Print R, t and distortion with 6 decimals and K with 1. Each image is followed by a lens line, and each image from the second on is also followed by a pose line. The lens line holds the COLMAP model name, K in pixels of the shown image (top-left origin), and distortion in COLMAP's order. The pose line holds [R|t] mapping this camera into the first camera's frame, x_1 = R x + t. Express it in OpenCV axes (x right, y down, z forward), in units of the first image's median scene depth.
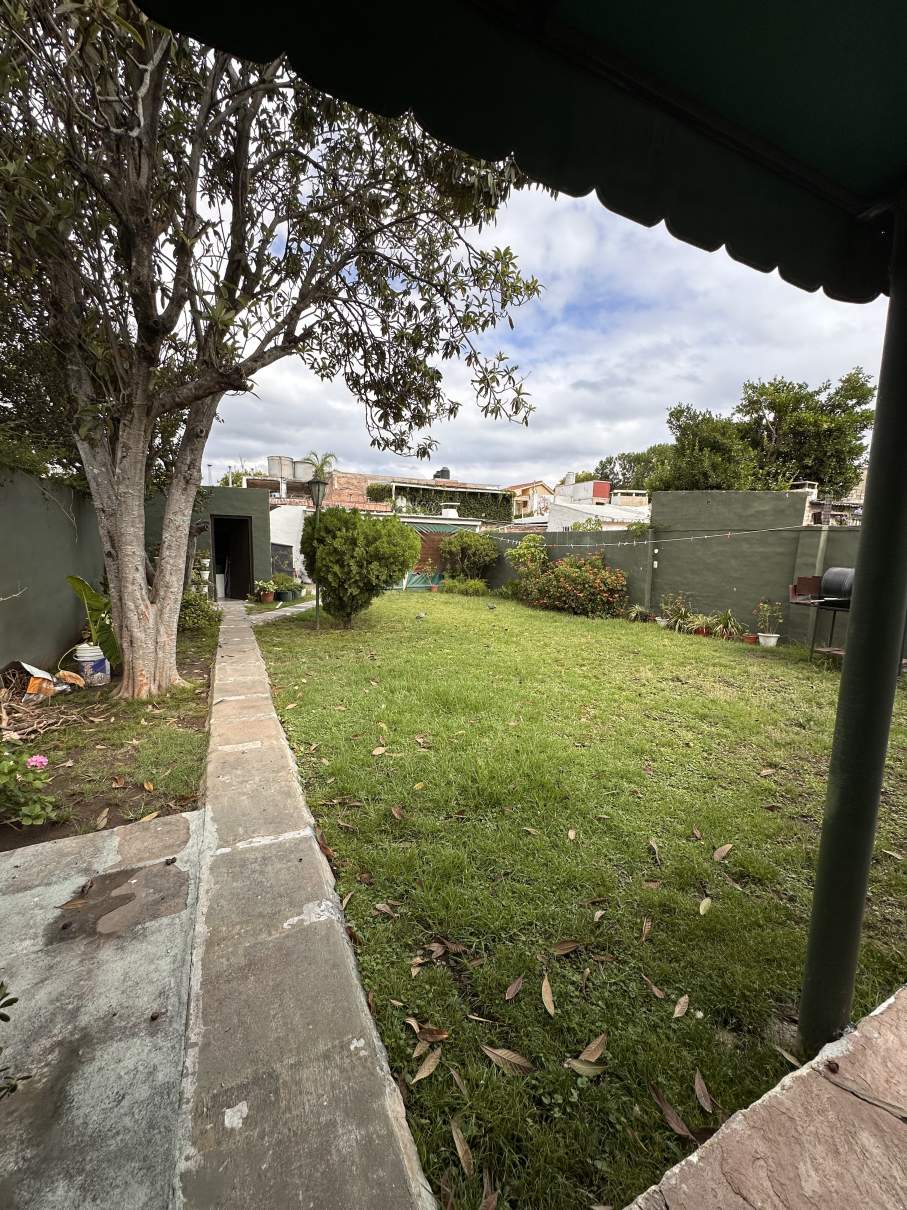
lens RADIAL K [[483.3, 0, 453.5], [0, 483.3, 605.0], [0, 0, 1]] dist [-0.003976, 0.001003]
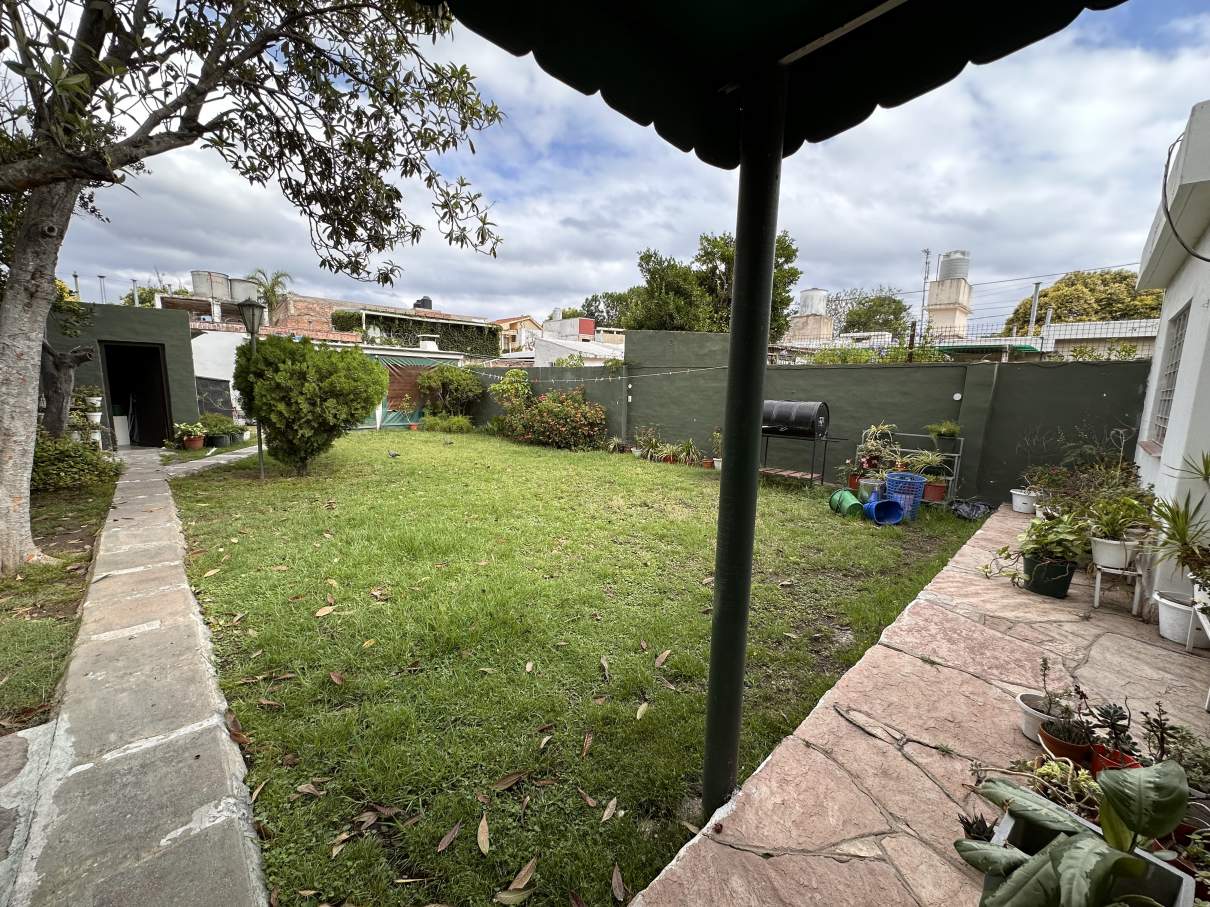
lens RADIAL K [[483.3, 0, 605.1], [0, 483.3, 452.8], [0, 0, 1]] dist [-0.003976, 0.001003]
pose [[0.948876, -0.043919, 0.312580, 0.035769], [0.035865, 0.998861, 0.031471, -0.000004], [-0.313606, -0.018652, 0.949370, -0.001863]]
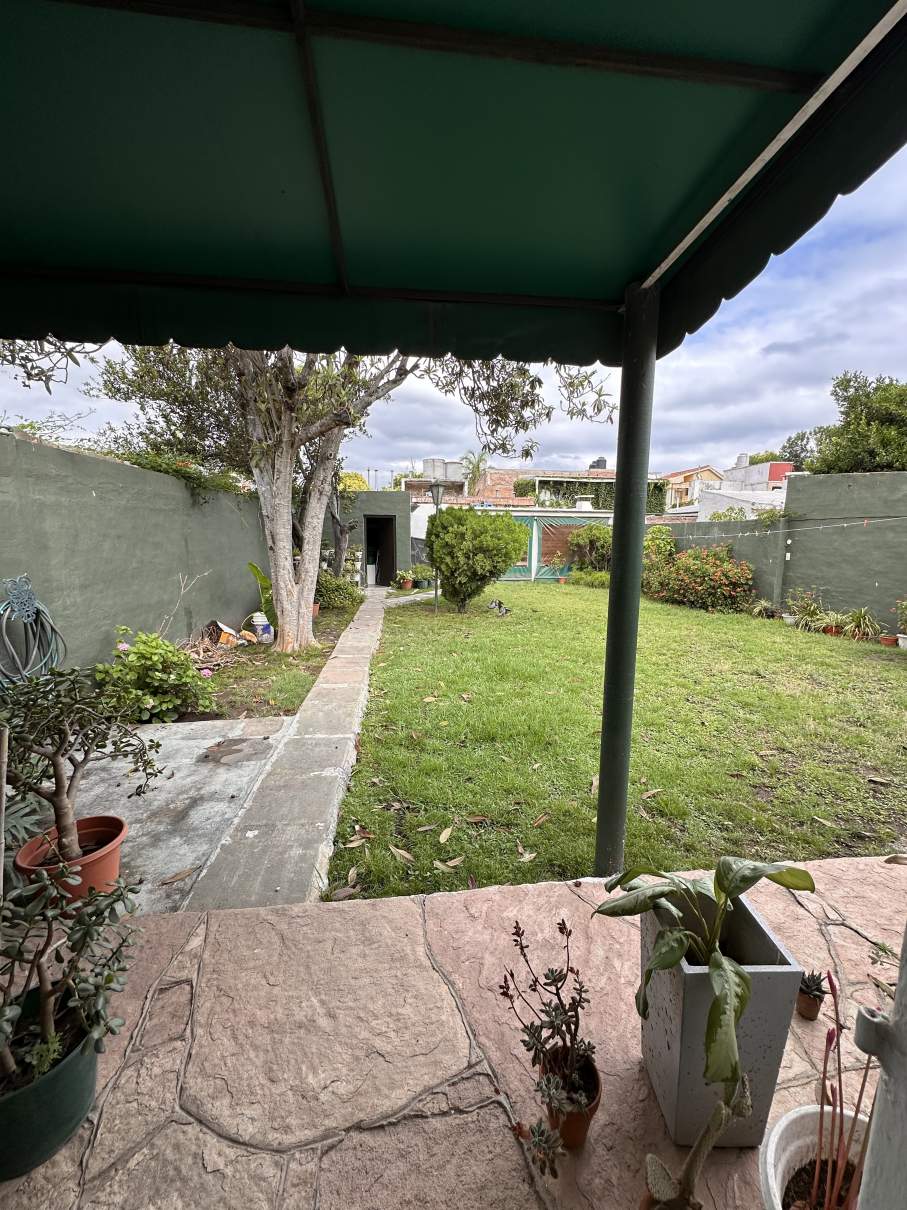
lens RADIAL K [[483.3, 0, 453.5], [0, 483.3, 605.0], [0, 0, 1]] dist [-0.003976, 0.001003]
pose [[0.945894, 0.032637, -0.322830, 0.157552], [-0.027965, 0.999426, 0.019102, 0.011639], [0.323268, -0.009040, 0.946264, -0.099350]]
